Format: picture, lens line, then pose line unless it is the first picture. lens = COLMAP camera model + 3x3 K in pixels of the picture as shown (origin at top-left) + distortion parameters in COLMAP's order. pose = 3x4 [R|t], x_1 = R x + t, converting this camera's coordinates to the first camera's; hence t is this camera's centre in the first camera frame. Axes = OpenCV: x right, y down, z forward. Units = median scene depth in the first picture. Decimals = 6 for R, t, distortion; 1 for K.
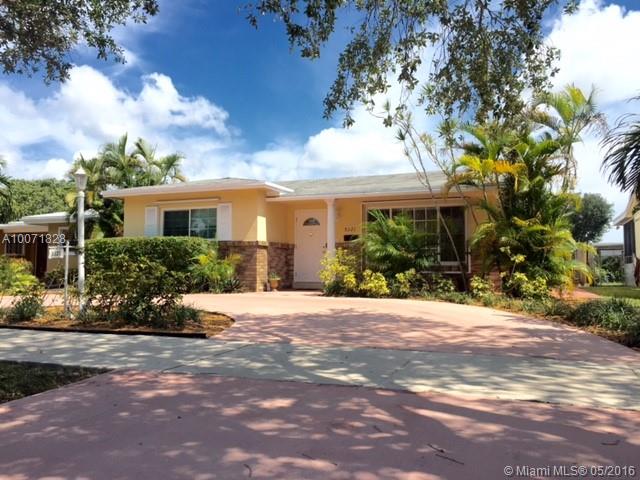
lens RADIAL K [[551.6, 0, 320.0], [0, 551.6, 240.0], [0, 0, 1]] dist [0.045825, 0.006907]
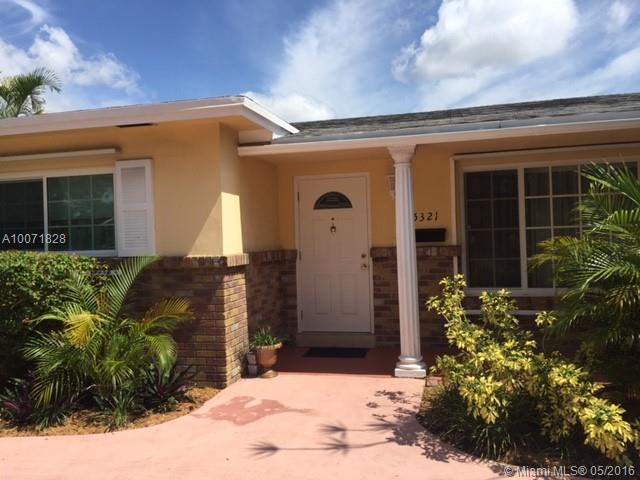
lens RADIAL K [[551.6, 0, 320.0], [0, 551.6, 240.0], [0, 0, 1]] dist [0.045825, 0.006907]
pose [[0.989840, -0.034951, 0.137824, -0.098392], [0.026830, 0.997817, 0.060348, -0.031087], [-0.139632, -0.056037, 0.988617, 0.597446]]
